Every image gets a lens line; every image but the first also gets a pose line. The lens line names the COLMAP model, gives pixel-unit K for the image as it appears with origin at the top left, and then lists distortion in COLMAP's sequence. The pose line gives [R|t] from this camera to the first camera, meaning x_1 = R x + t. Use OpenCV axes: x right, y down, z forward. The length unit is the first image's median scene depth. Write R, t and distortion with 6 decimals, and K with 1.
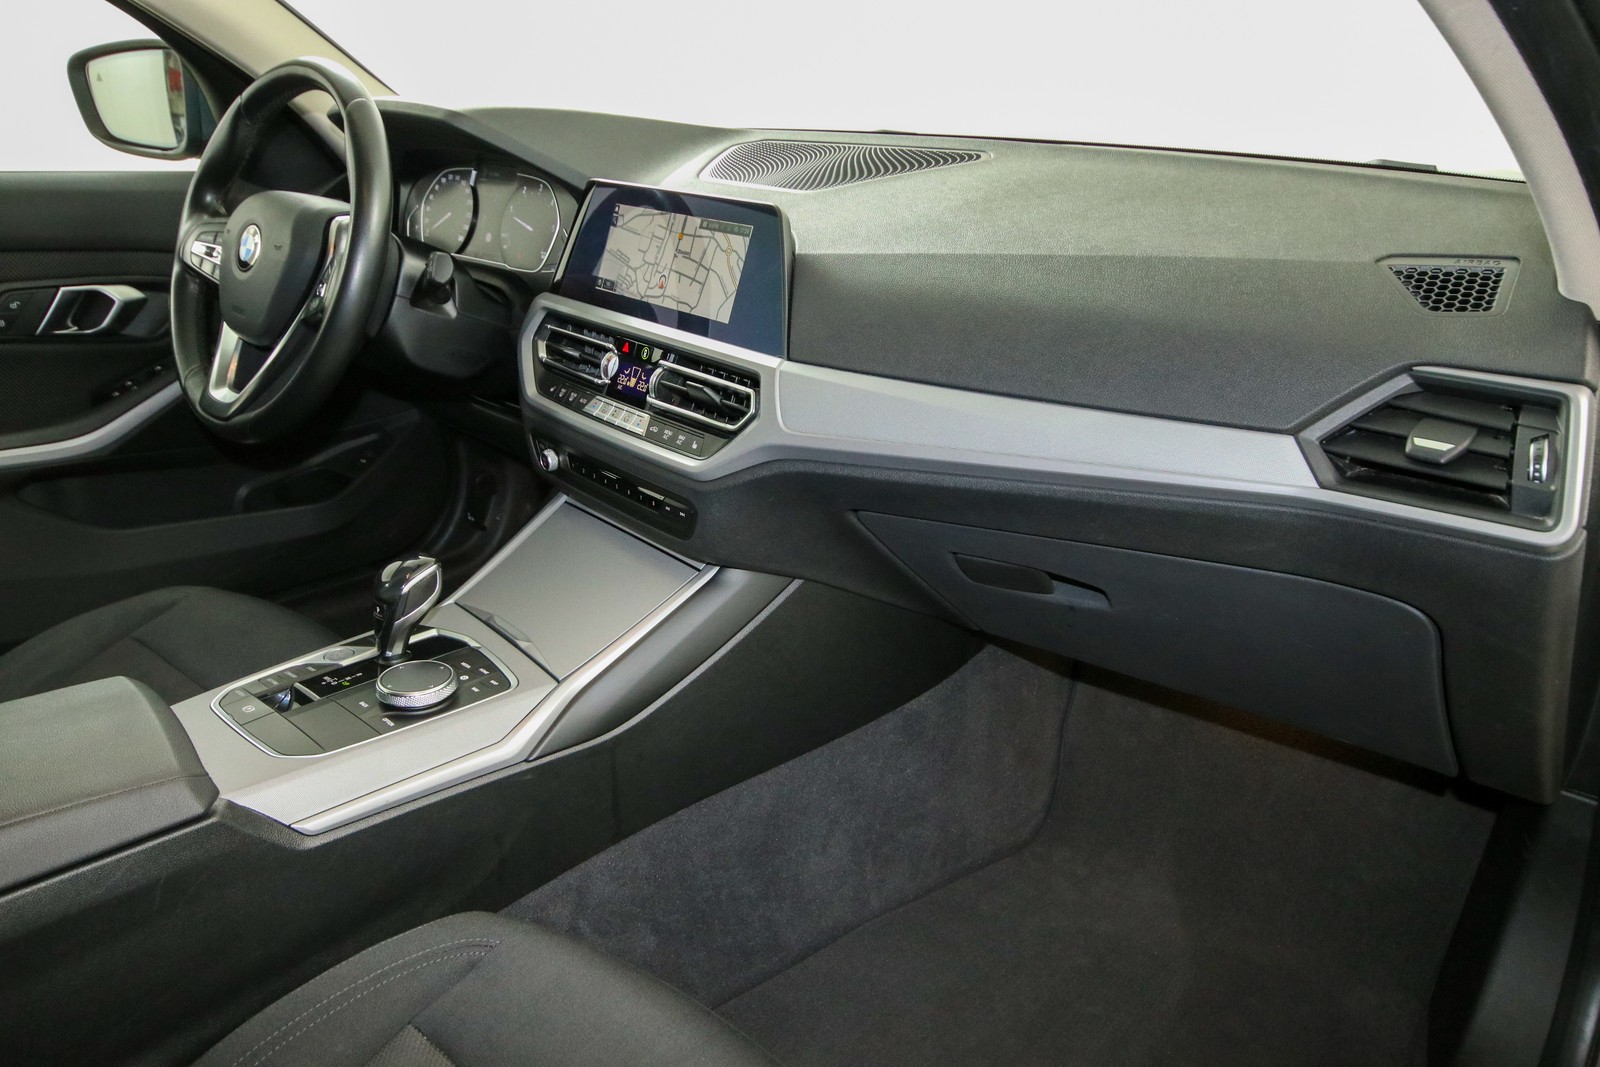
lens RADIAL K [[1204.4, 0, 790.8], [0, 1204.4, 541.4], [0, 0, 1]] dist [0.033154, 0.010309]
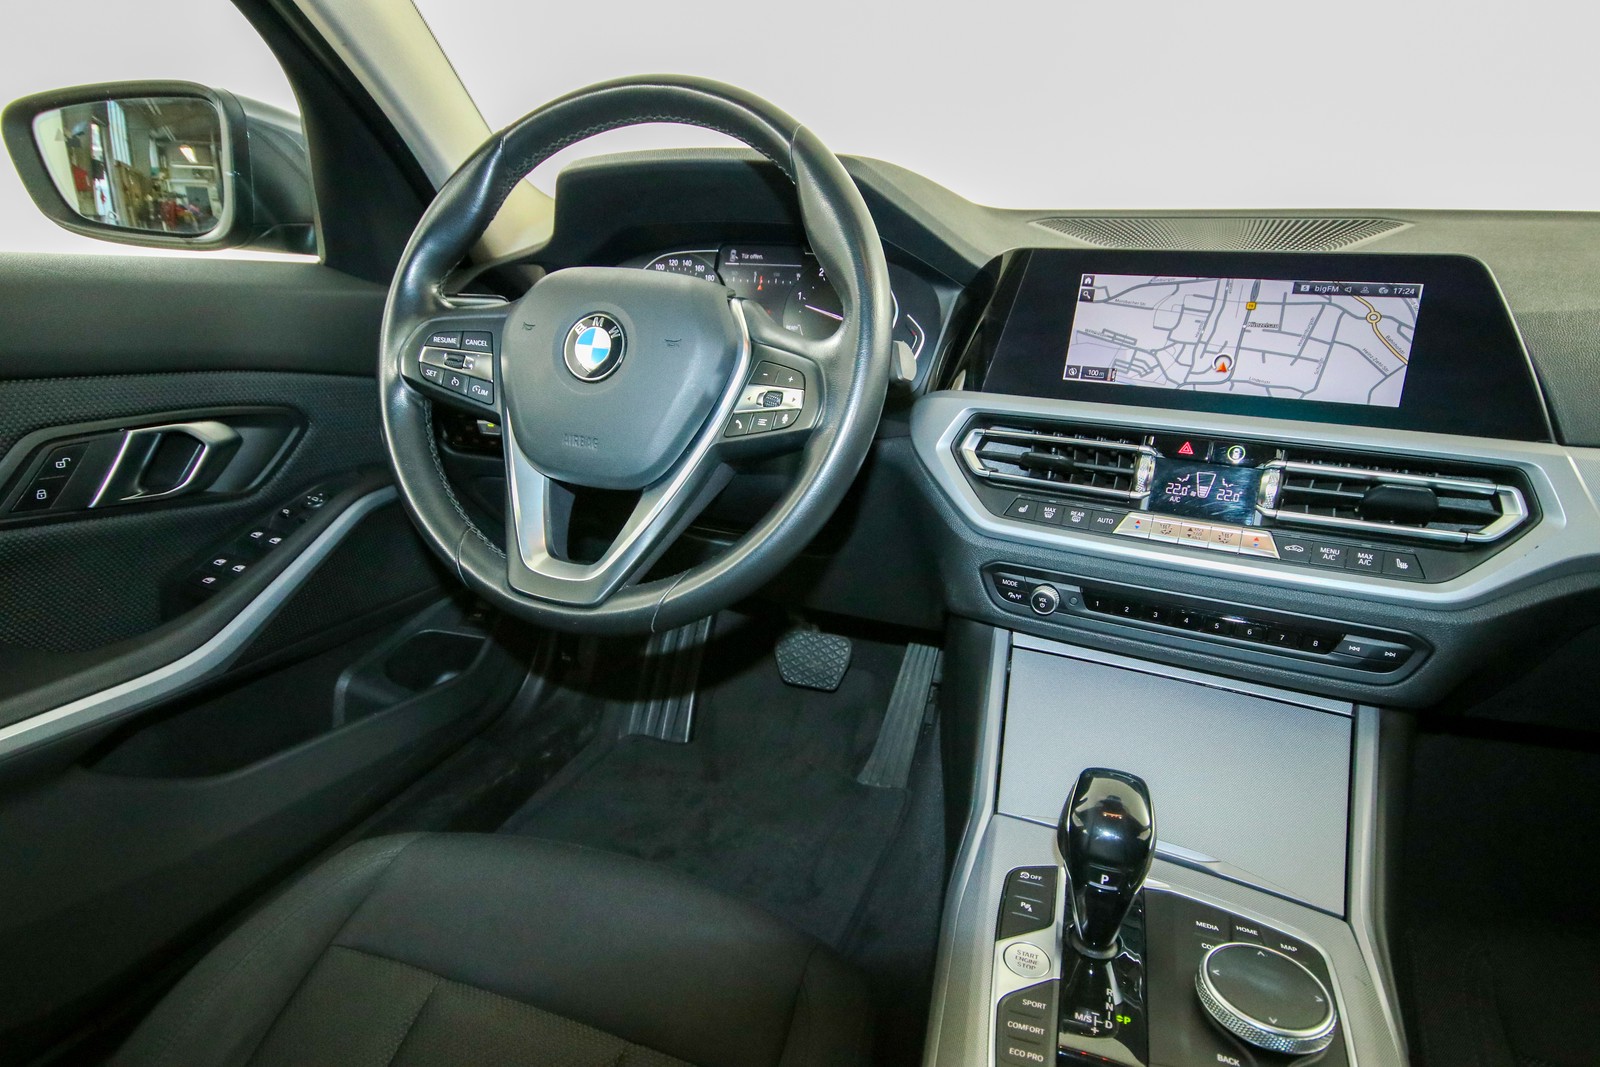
lens RADIAL K [[880.3, 0, 792.1], [0, 880.3, 538.5], [0, 0, 1]] dist [0.020096, -0.002349]
pose [[0.917894, -0.115055, 0.379780, -0.602581], [0.130423, 0.991347, -0.014891, -0.128367], [-0.374780, 0.063200, 0.924957, 0.570094]]
